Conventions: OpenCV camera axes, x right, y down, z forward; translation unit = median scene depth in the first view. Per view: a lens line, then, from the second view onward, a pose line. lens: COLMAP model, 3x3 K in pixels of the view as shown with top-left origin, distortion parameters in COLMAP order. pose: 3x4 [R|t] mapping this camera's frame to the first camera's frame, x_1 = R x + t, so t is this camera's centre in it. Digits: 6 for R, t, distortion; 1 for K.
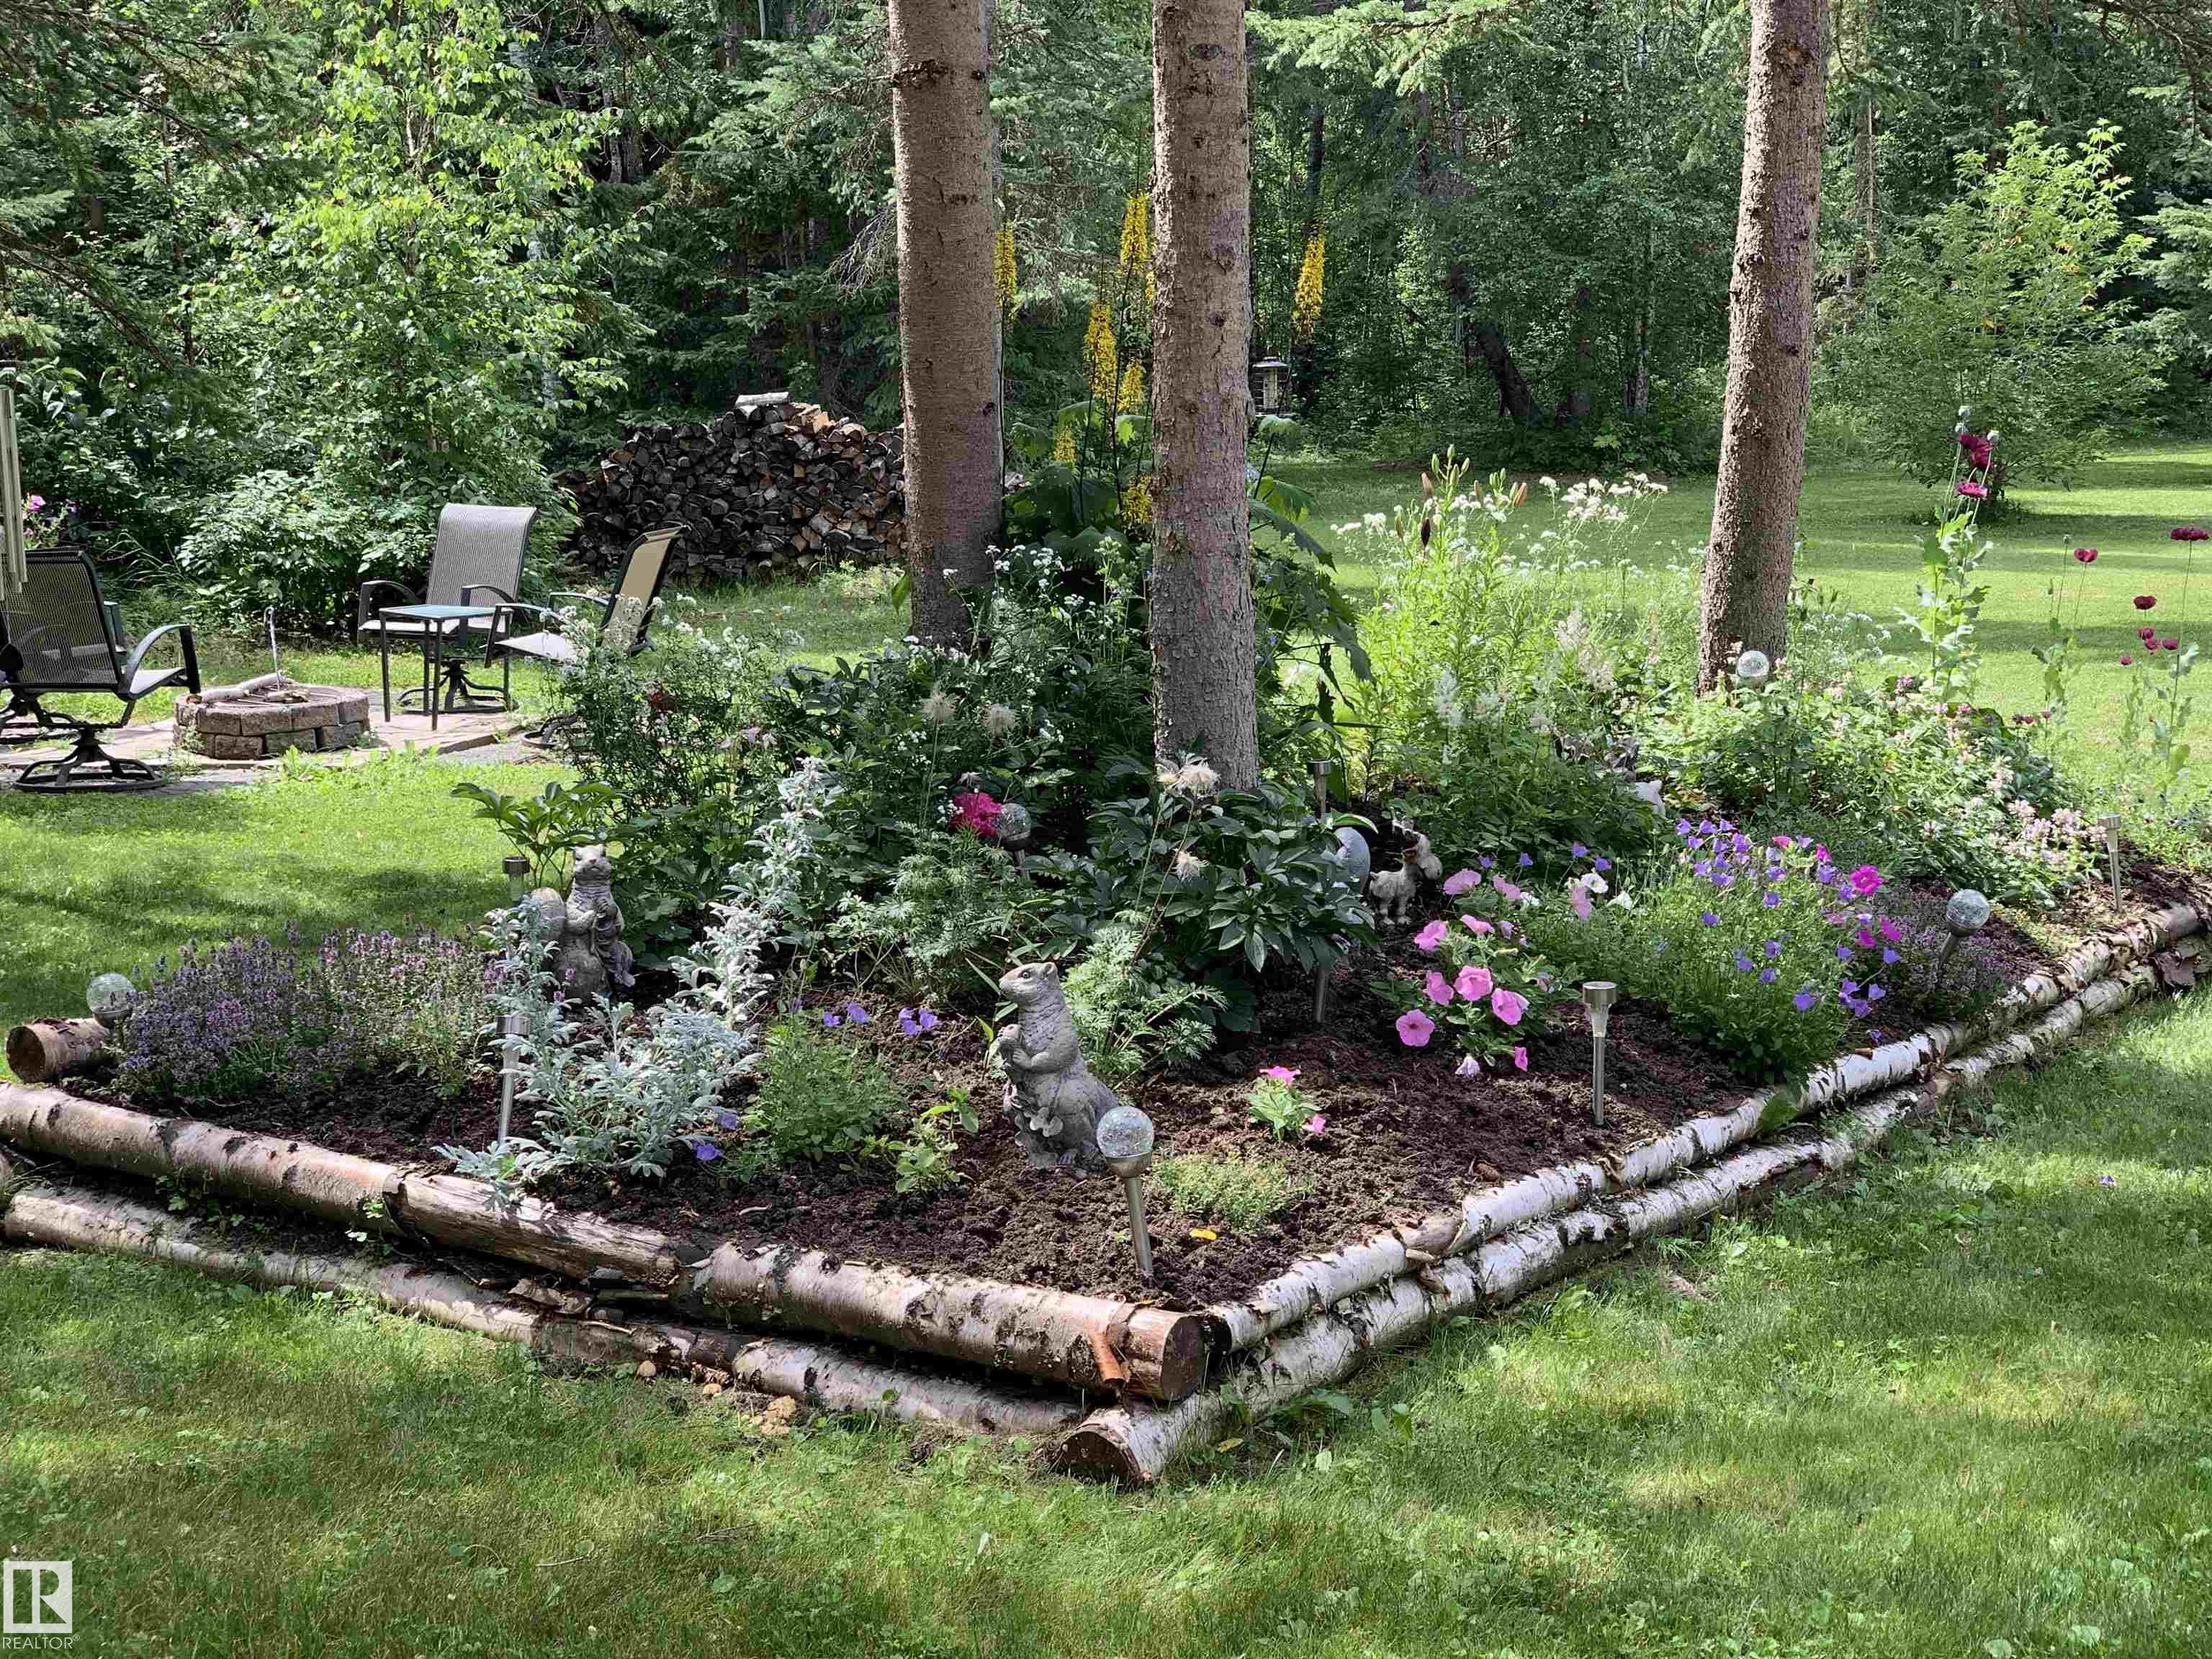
lens RADIAL K [[3356.9, 0, 1106.0], [0, 3356.9, 829.5], [0, 0, 1]] dist [-0.042131, 1.668190]
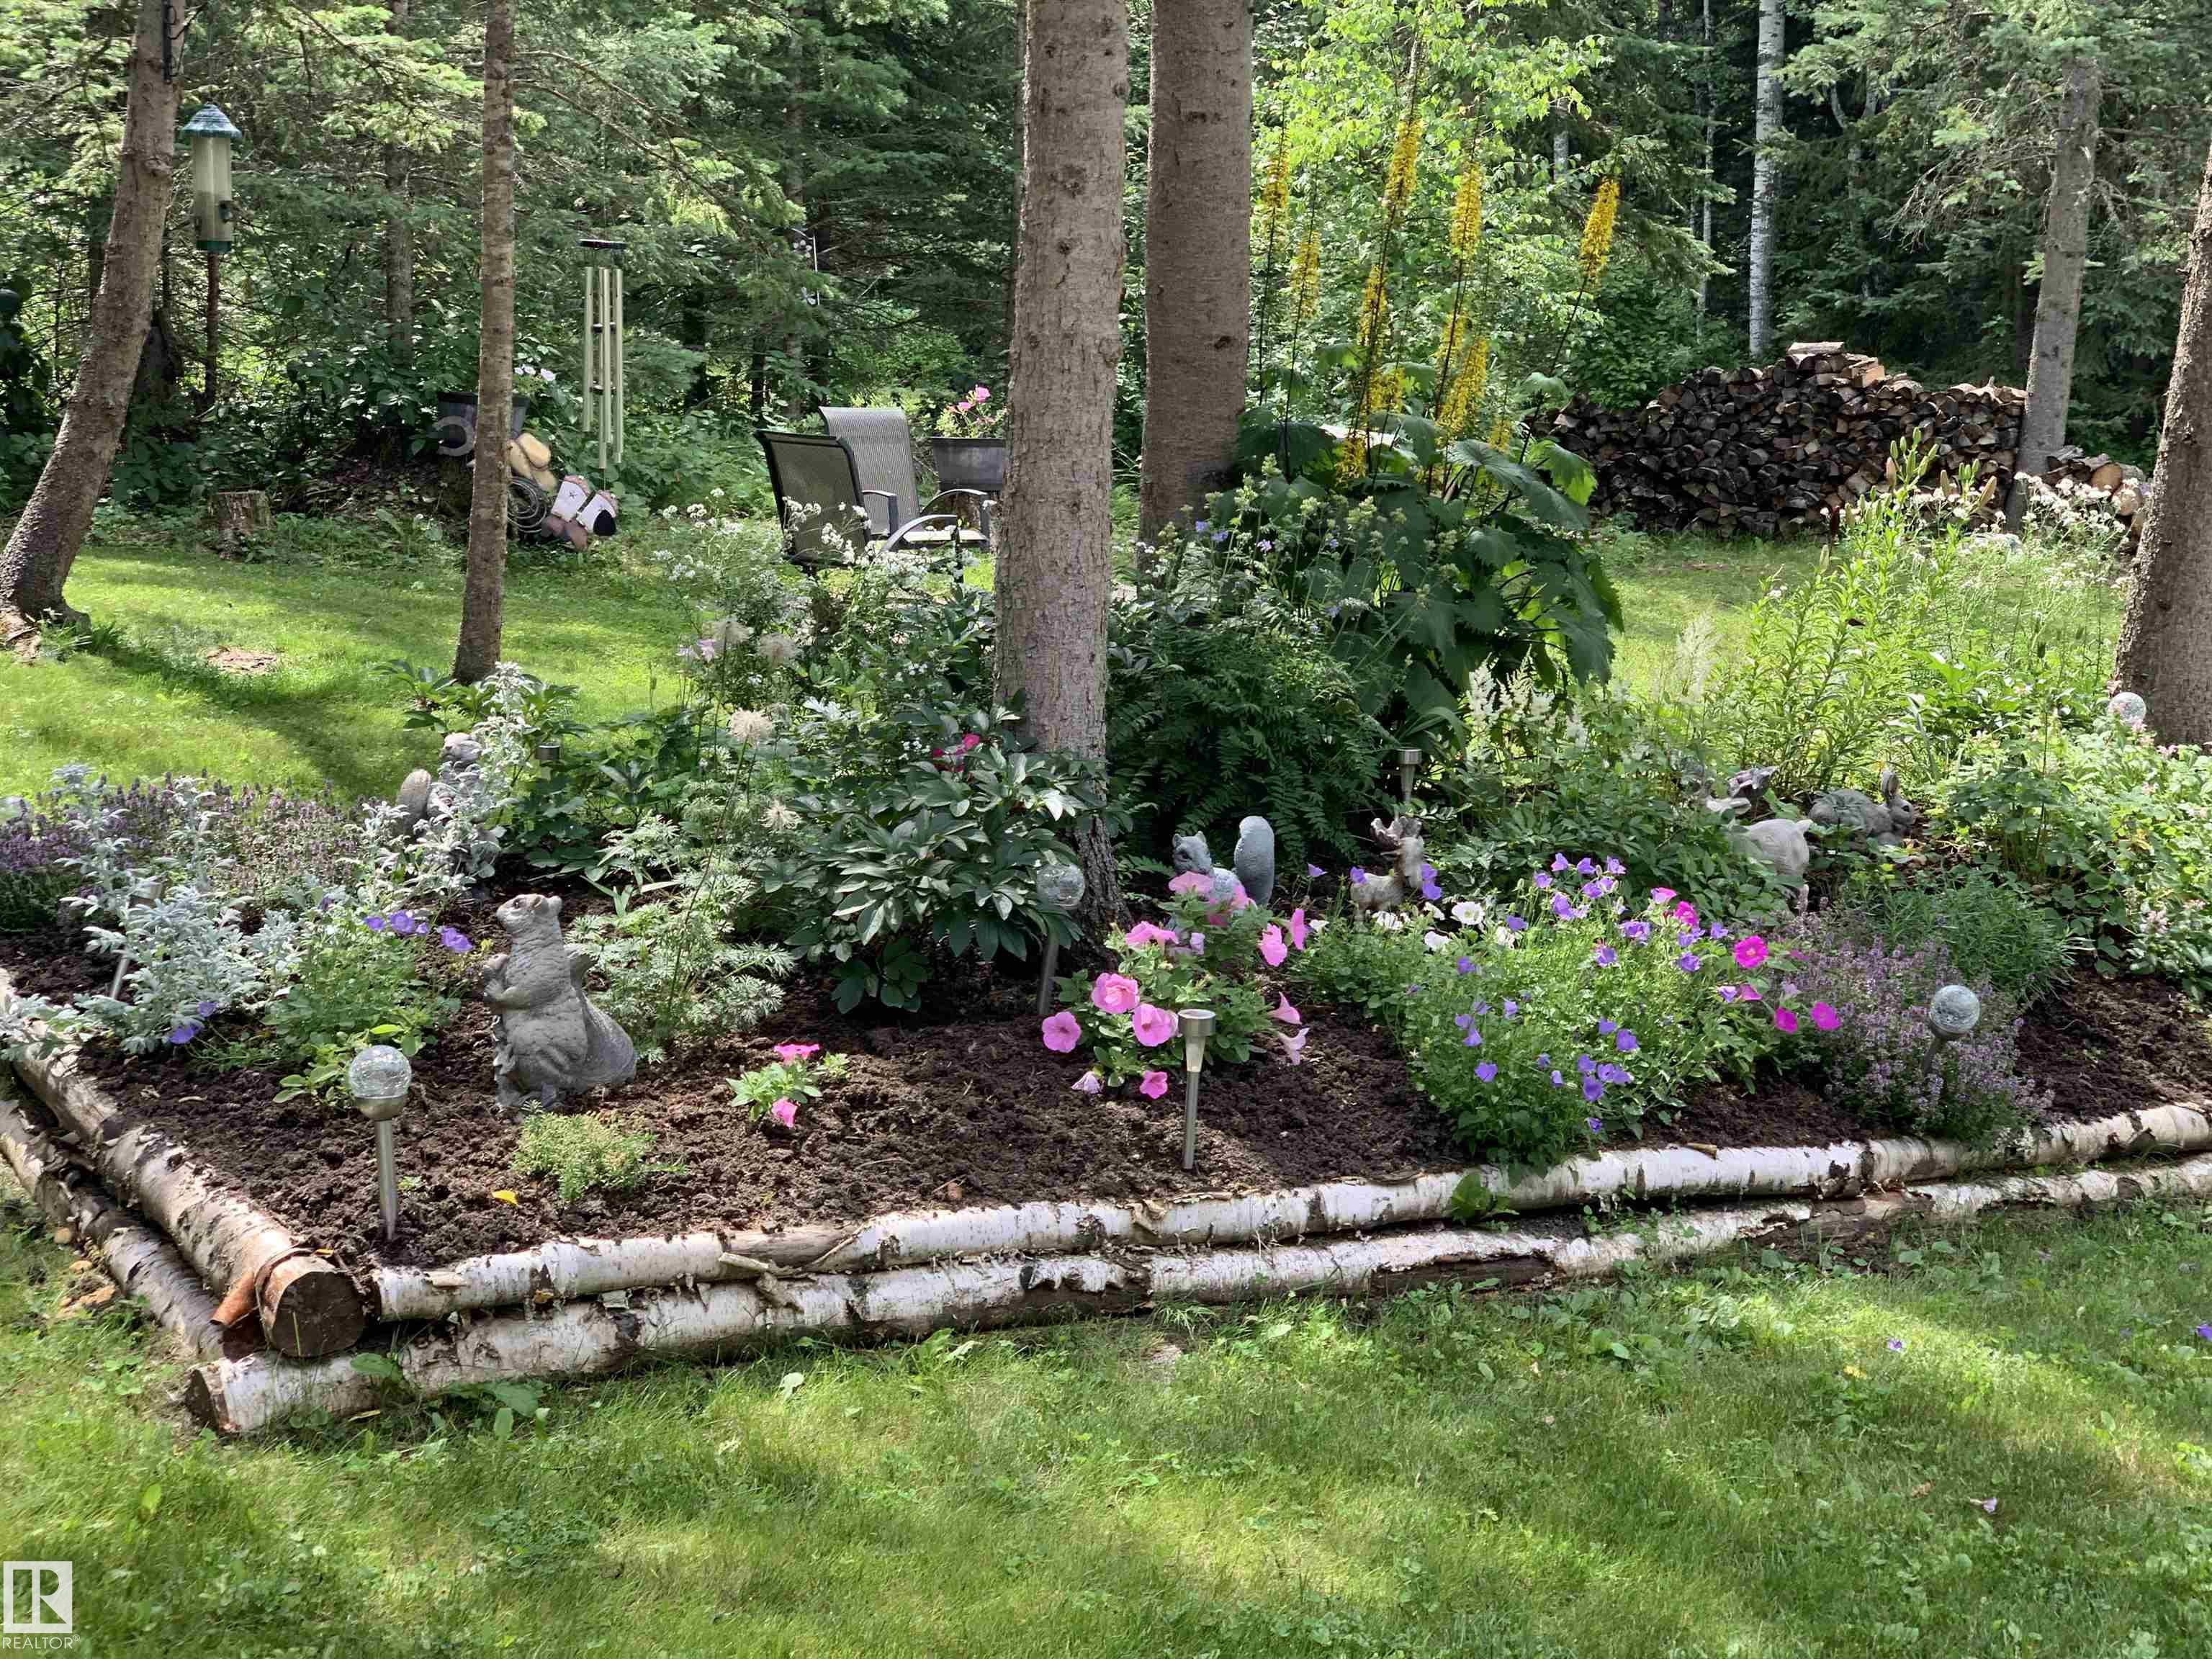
lens RADIAL K [[3363.2, 0, 1106.0], [0, 3363.2, 829.5], [0, 0, 1]] dist [0.108693, -0.045050]
pose [[0.911568, 0.129604, -0.390188, 0.450714], [-0.122923, 0.991520, 0.042165, -0.035481], [0.392344, 0.009526, 0.919769, 0.161262]]
